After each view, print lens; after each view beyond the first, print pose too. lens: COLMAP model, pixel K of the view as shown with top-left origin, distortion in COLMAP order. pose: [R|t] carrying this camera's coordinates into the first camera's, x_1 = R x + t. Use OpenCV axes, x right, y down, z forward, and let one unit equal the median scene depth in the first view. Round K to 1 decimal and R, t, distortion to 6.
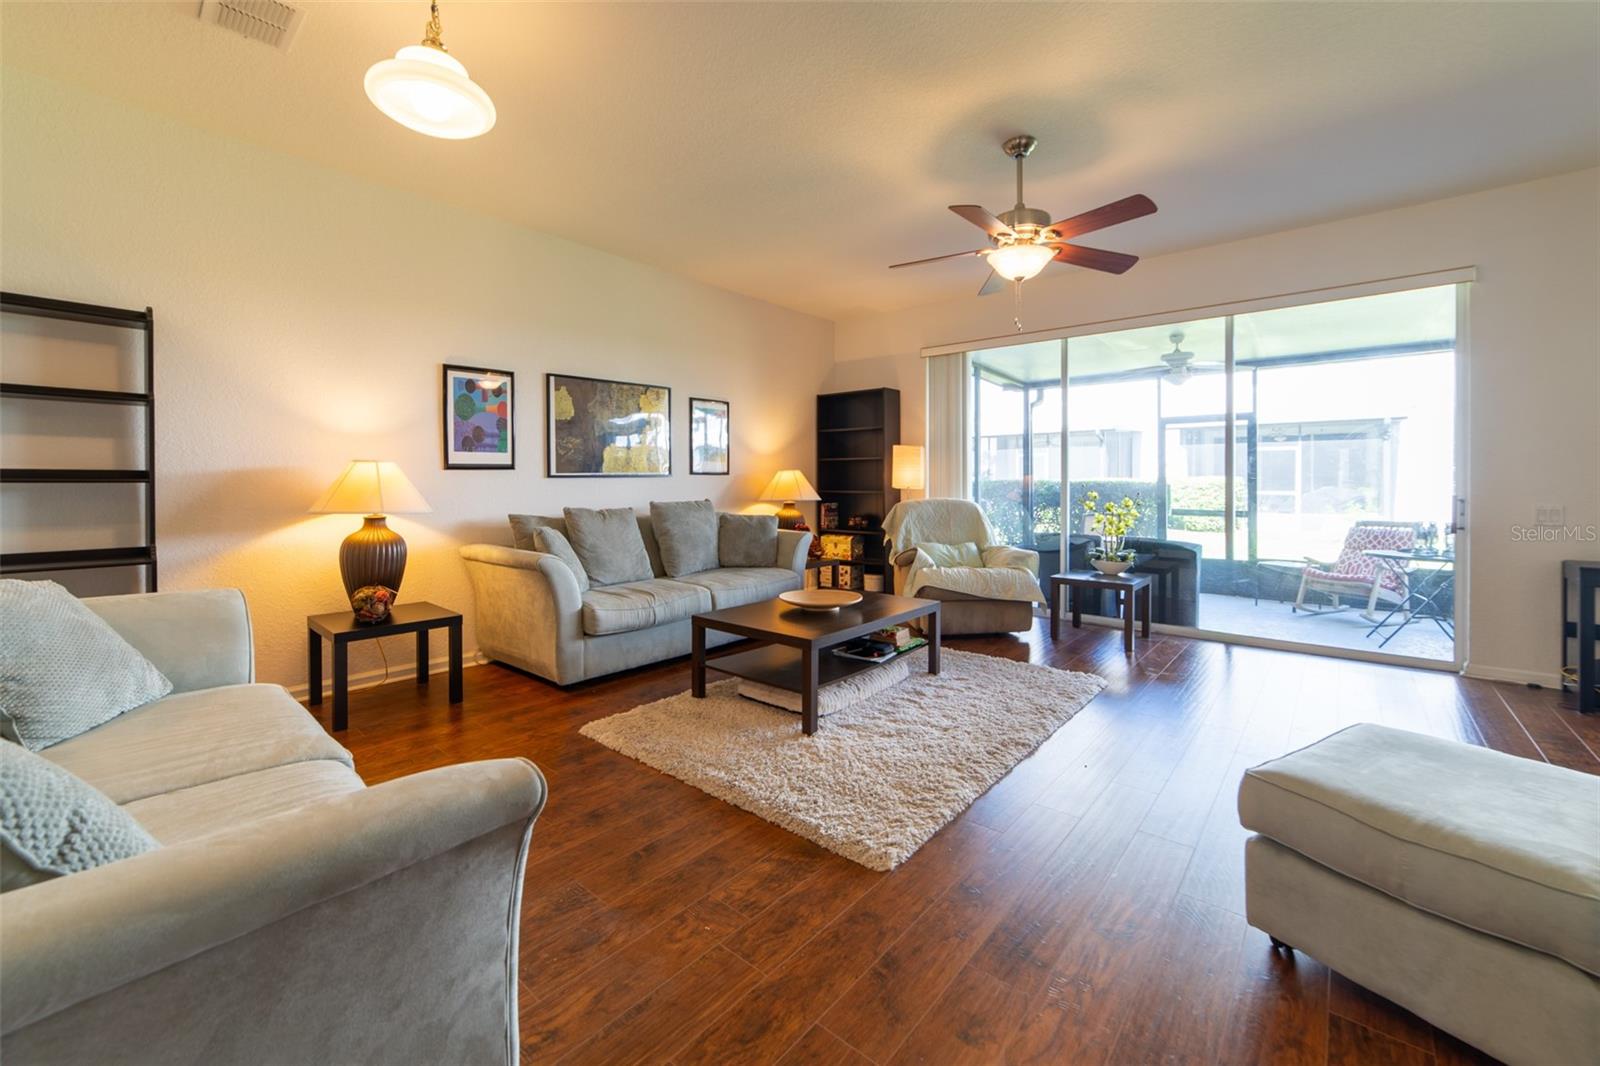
lens RADIAL K [[644.6, 0, 794.7], [0, 644.6, 493.3], [0, 0, 1]] dist [-0.019083, 0.007422]
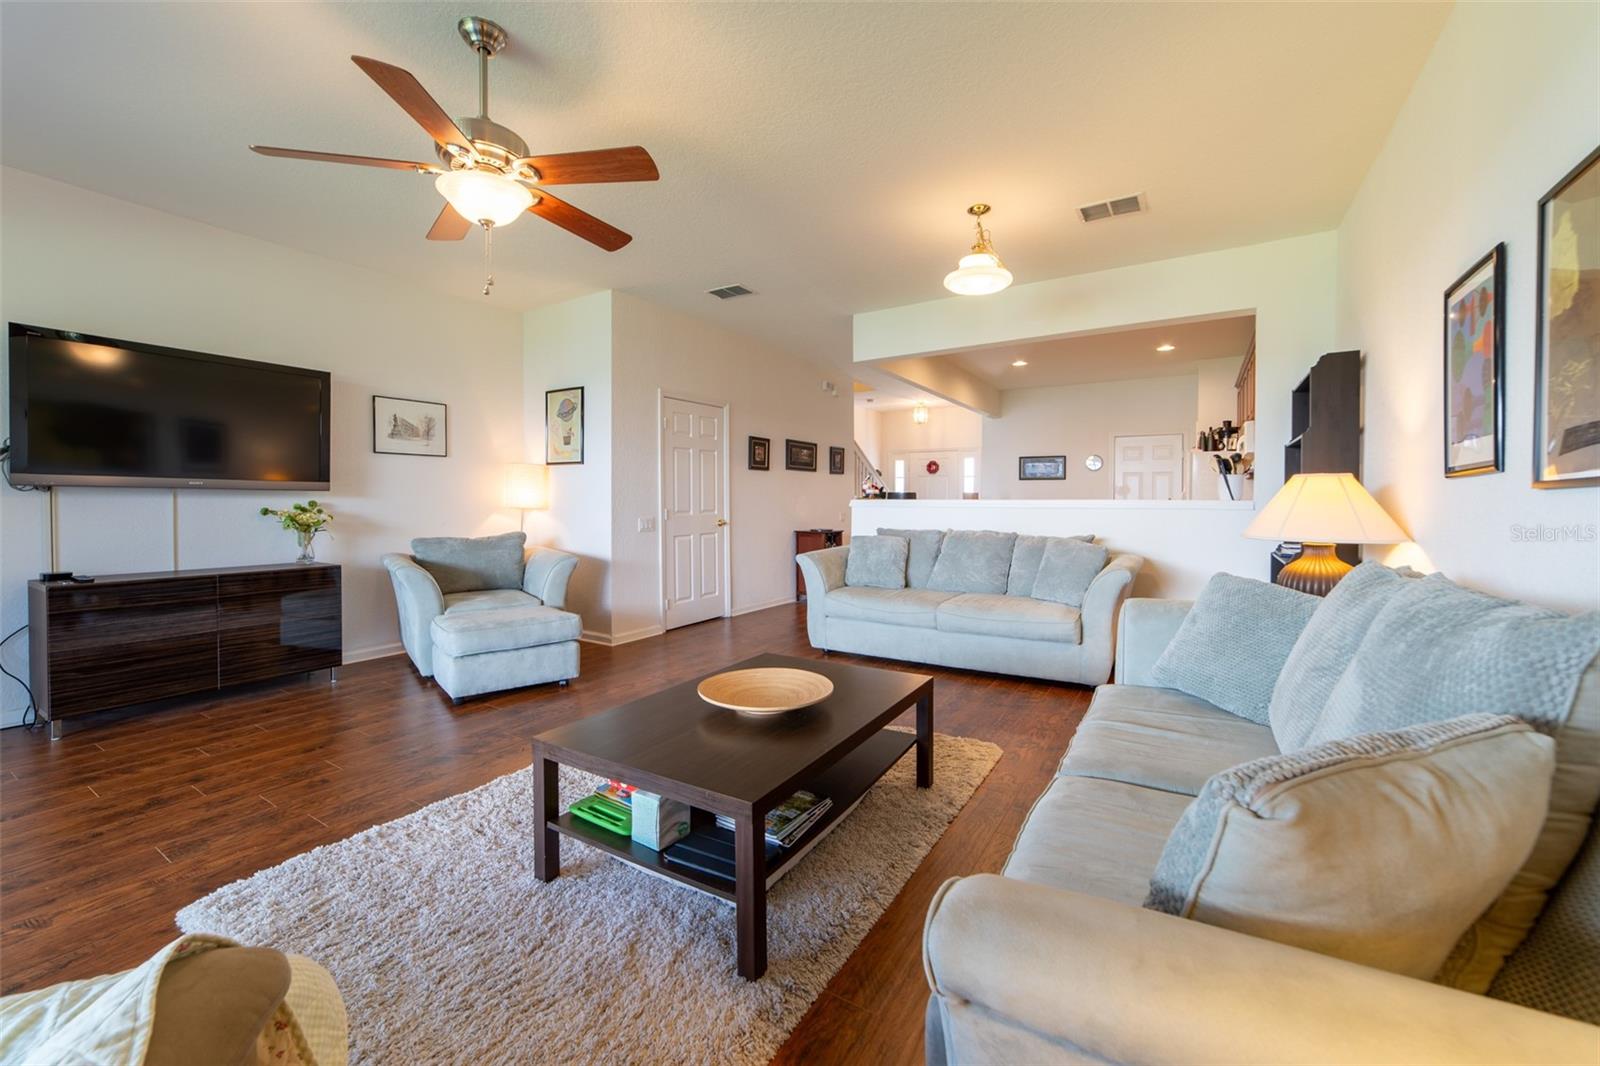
lens RADIAL K [[630.8, 0, 803.7], [0, 630.8, 499.7], [0, 0, 1]] dist [-0.000132, 0.000431]
pose [[-0.990854, -0.001978, -0.134920, 0.067375], [-0.004039, 0.999879, 0.015010, -0.020936], [0.134874, 0.015418, -0.990743, 1.285342]]
